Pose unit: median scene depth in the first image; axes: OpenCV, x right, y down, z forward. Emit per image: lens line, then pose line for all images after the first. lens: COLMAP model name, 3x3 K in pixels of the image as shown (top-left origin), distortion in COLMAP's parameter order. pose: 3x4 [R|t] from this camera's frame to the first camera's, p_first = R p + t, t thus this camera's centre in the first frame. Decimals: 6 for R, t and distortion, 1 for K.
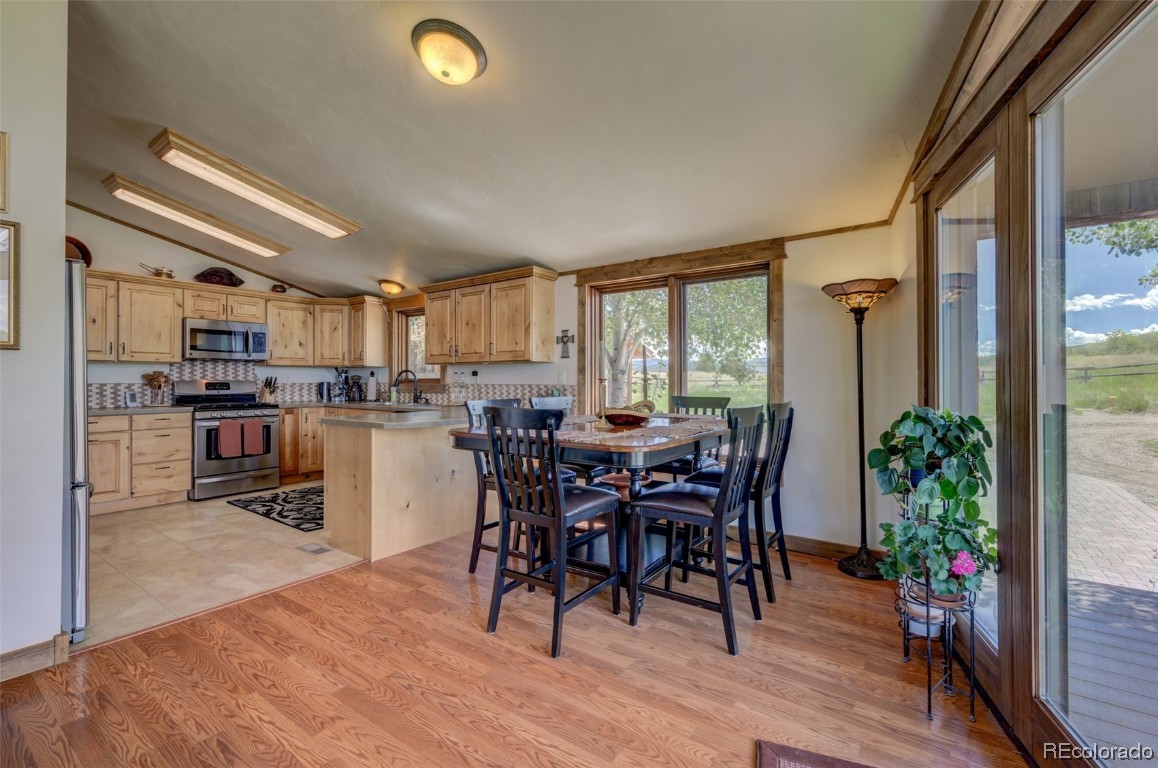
lens RADIAL K [[506.3, 0, 589.4], [0, 506.3, 377.7], [0, 0, 1]] dist [-0.005462, 0.005734]
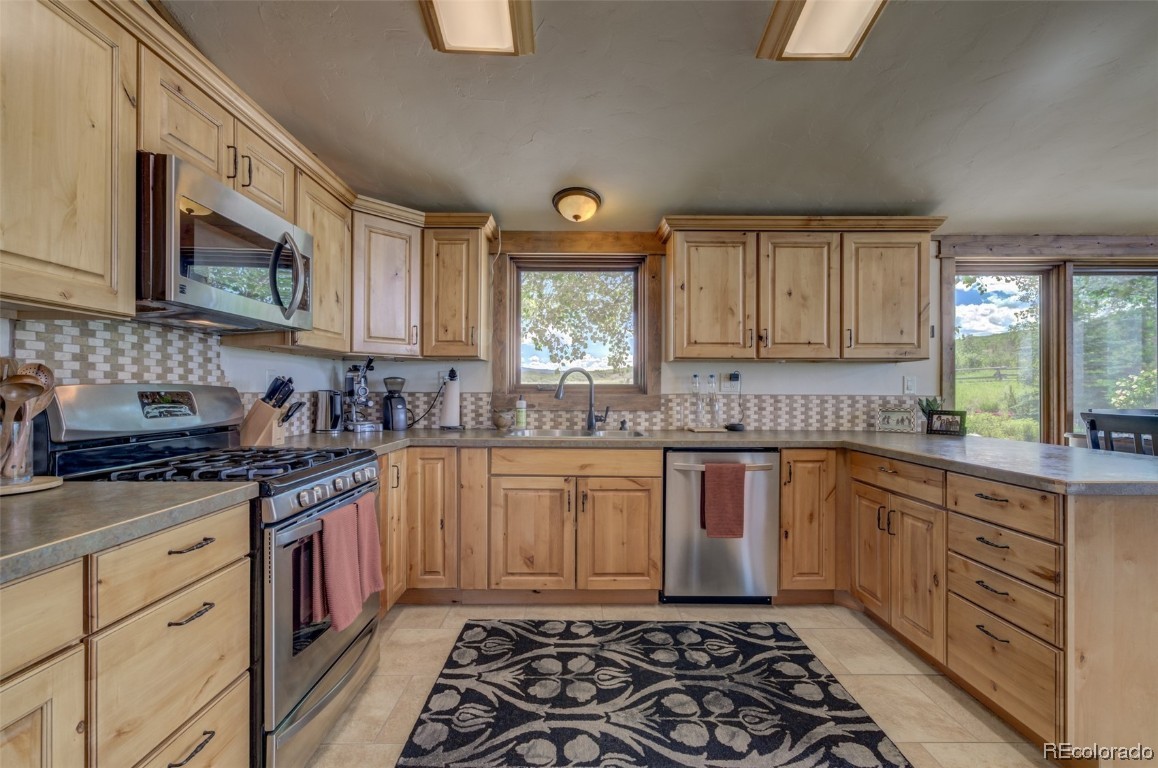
lens RADIAL K [[506.3, 0, 583.4], [0, 506.3, 390.7], [0, 0, 1]] dist [-0.005462, 0.005734]
pose [[0.809457, 0.001458, 0.587178, -0.772061], [-0.006614, 0.999956, 0.006635, 0.005357], [-0.587142, -0.009254, 0.809431, 0.647181]]
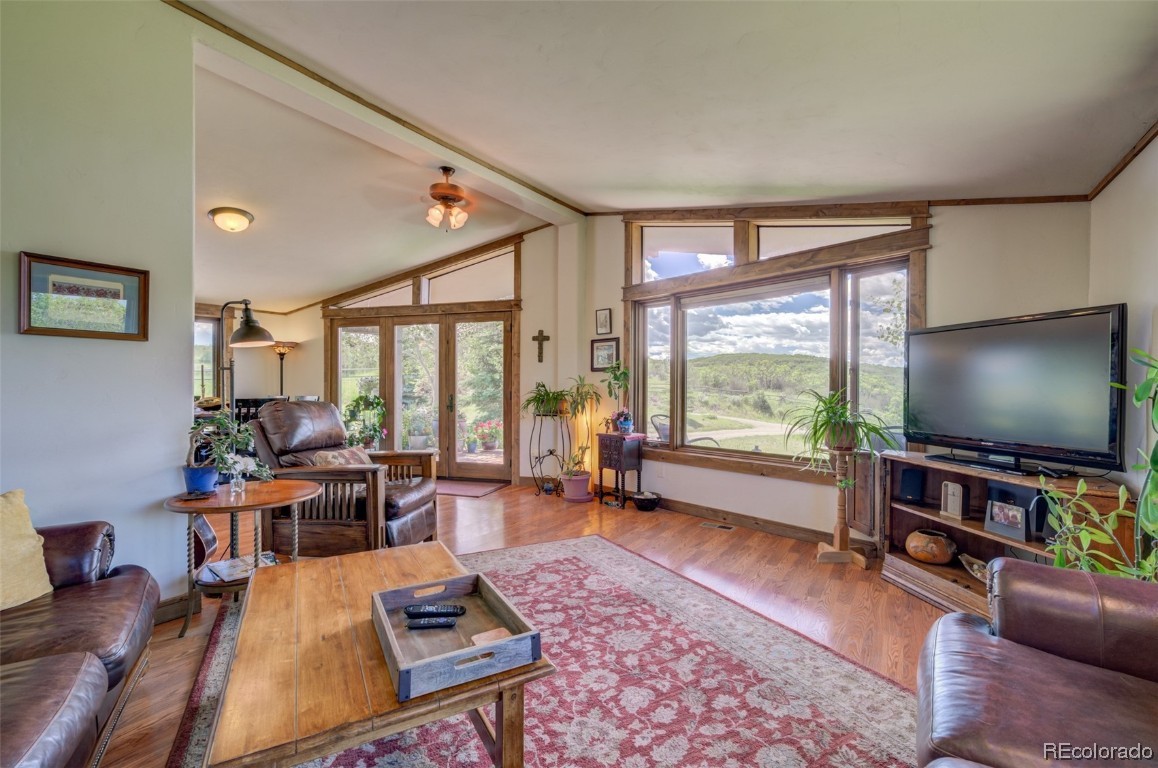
lens RADIAL K [[506.3, 0, 589.3], [0, 506.3, 388.3], [0, 0, 1]] dist [-0.005462, 0.005734]
pose [[-0.045957, -0.001237, 0.998943, -1.053169], [-0.007862, 0.999969, 0.000876, 0.001675], [-0.998912, -0.007814, -0.045965, -0.142481]]
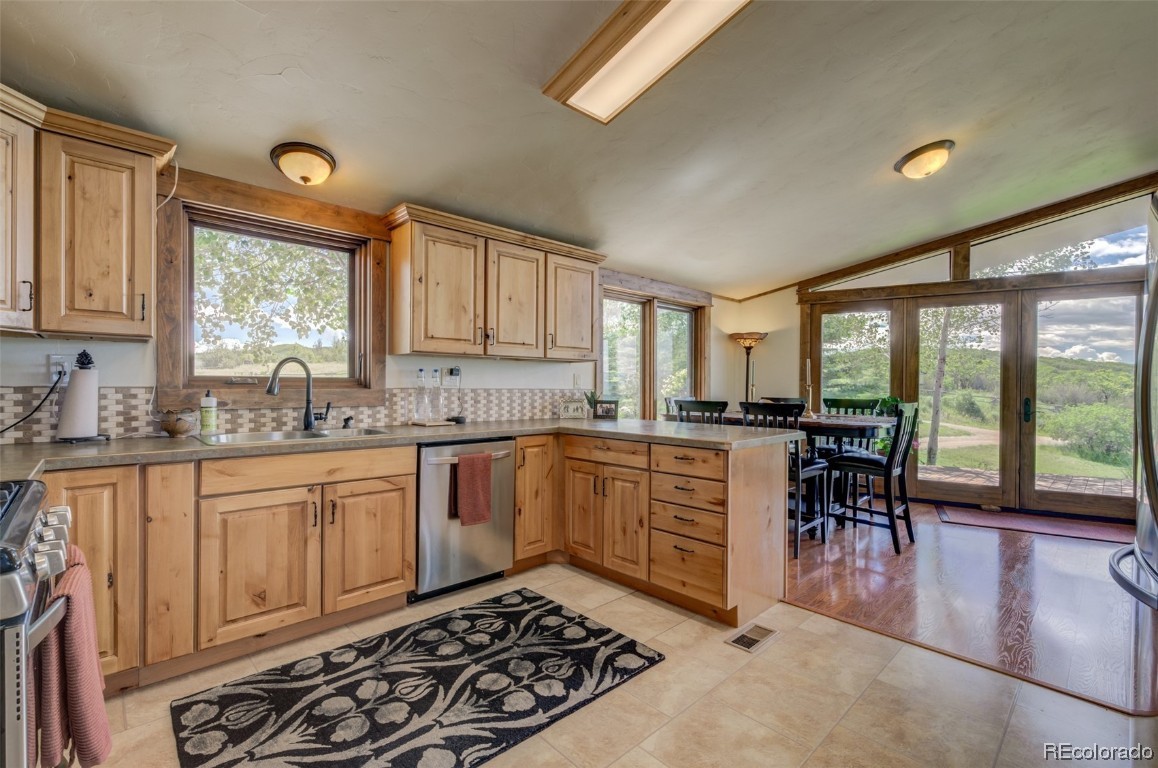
lens RADIAL K [[506.3, 0, 573.5], [0, 506.3, 388.6], [0, 0, 1]] dist [-0.005462, 0.005734]
pose [[0.203179, -0.005549, 0.979126, -0.865141], [-0.012351, 0.999890, 0.008230, 0.005683], [-0.979064, -0.013766, 0.203088, 0.764841]]
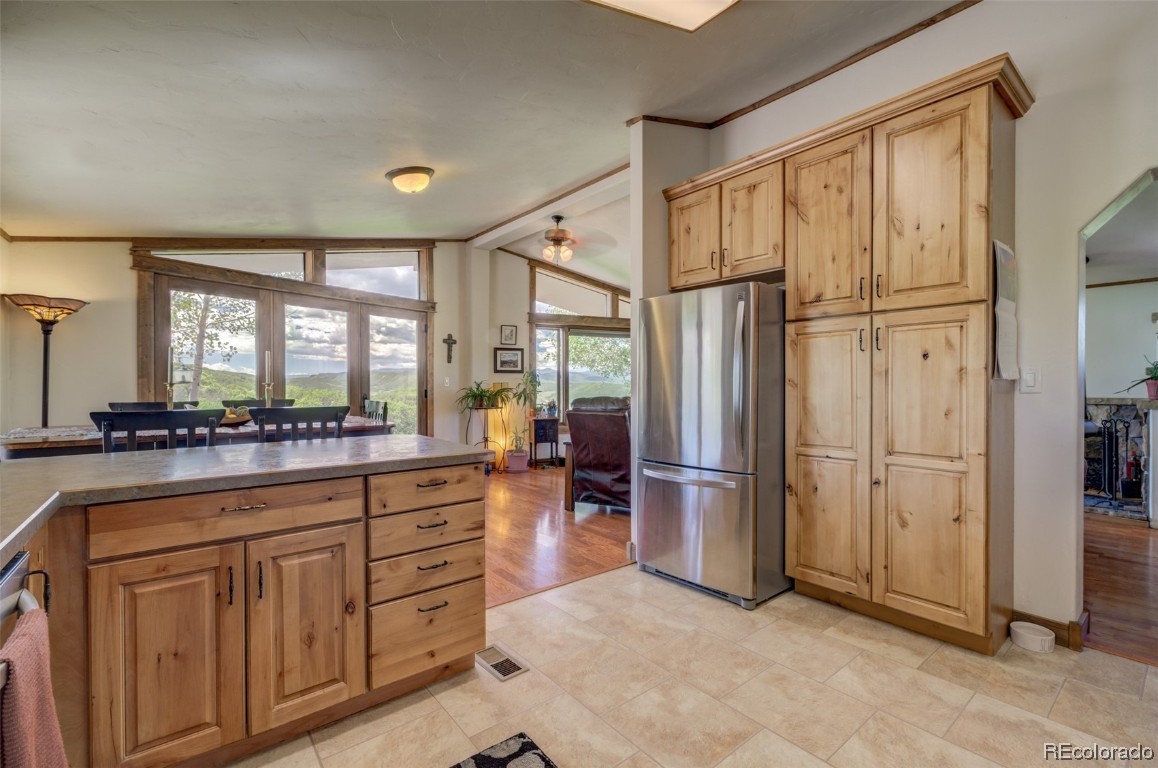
lens RADIAL K [[506.3, 0, 593.7], [0, 506.3, 390.0], [0, 0, 1]] dist [-0.005462, 0.005734]
pose [[-0.965239, -0.000880, 0.261369, -0.564906], [0.000161, 0.999992, 0.003960, 0.007293], [-0.261371, 0.003864, -0.965231, 1.081382]]
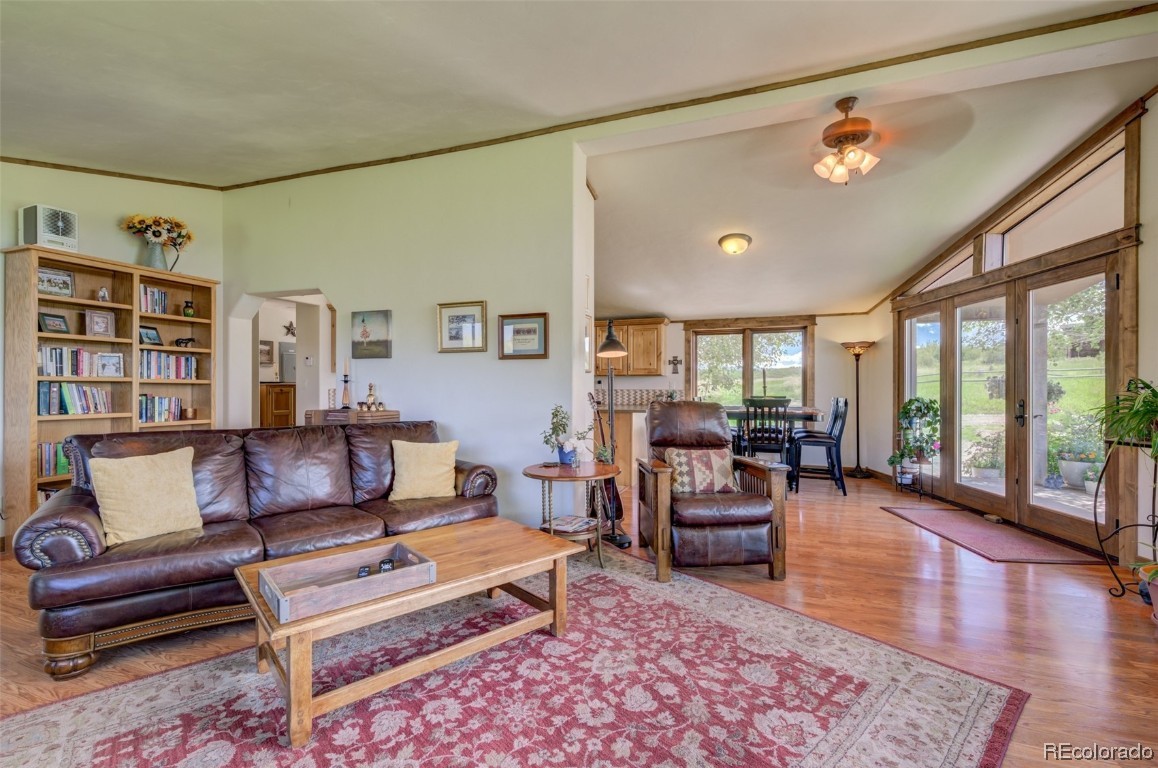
lens RADIAL K [[506.3, 0, 588.3], [0, 506.3, 386.8], [0, 0, 1]] dist [-0.005462, 0.005734]
pose [[0.966370, 0.003101, 0.257136, -0.684269], [-0.004407, 0.999980, 0.004505, -0.001355], [-0.257117, -0.005487, 0.966365, -0.474997]]
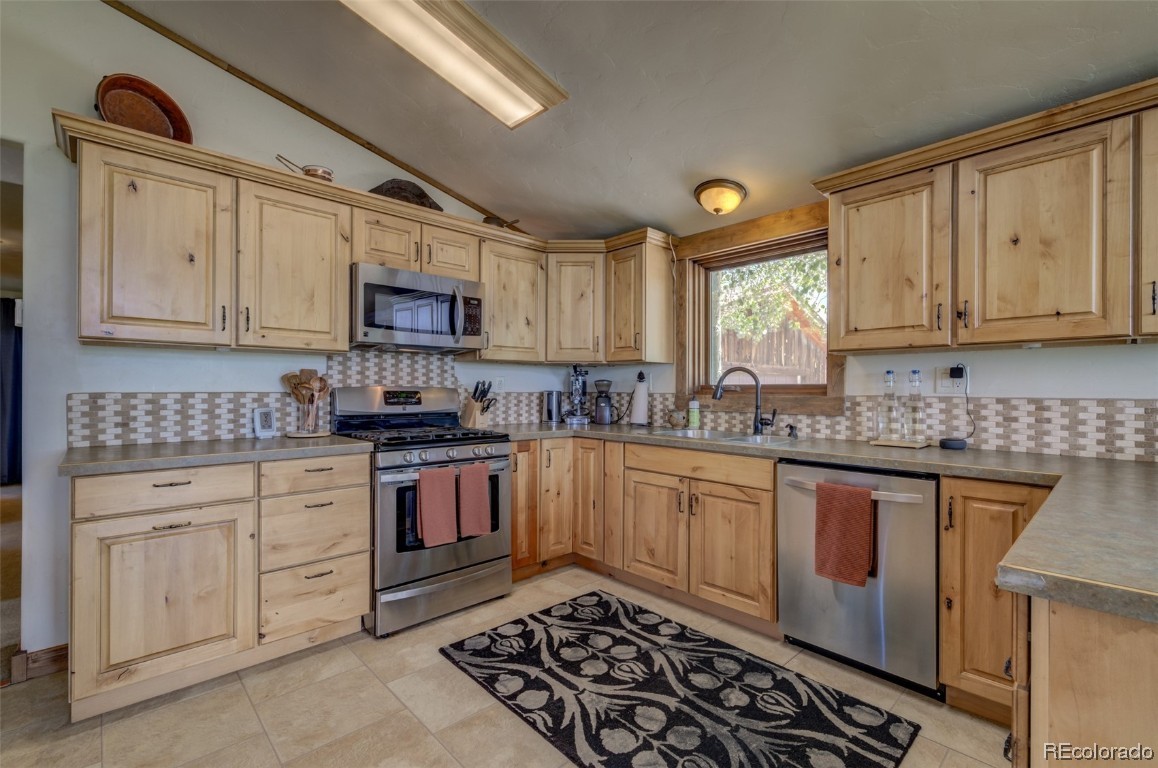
lens RADIAL K [[506.3, 0, 583.5], [0, 506.3, 390.7], [0, 0, 1]] dist [-0.005462, 0.005734]
pose [[0.980777, 0.004273, -0.195085, -0.476908], [-0.003077, 0.999975, 0.006432, 0.005487], [0.195107, -0.005708, 0.980765, 0.548963]]
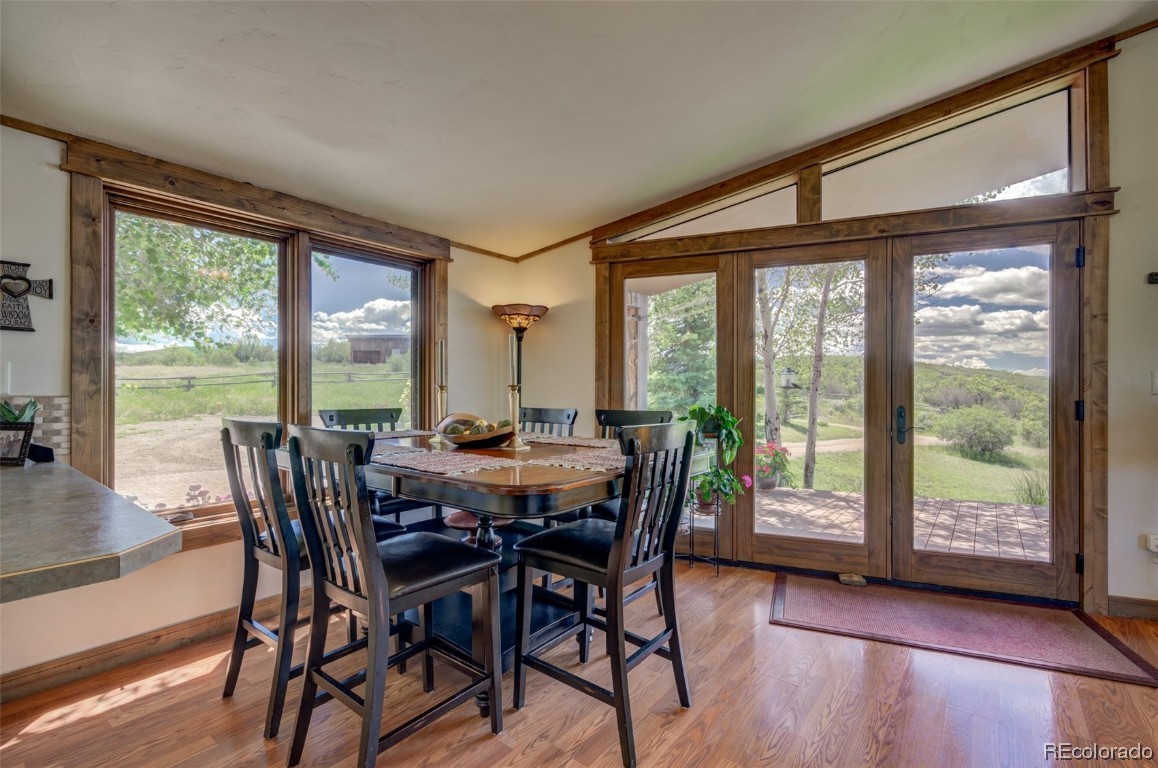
lens RADIAL K [[506.3, 0, 589.4], [0, 506.3, 390.0], [0, 0, 1]] dist [-0.005462, 0.005734]
pose [[0.051317, 0.001413, 0.998681, -0.399478], [-0.008984, 0.999959, -0.000953, 0.005450], [-0.998642, -0.008924, 0.051328, 0.473897]]
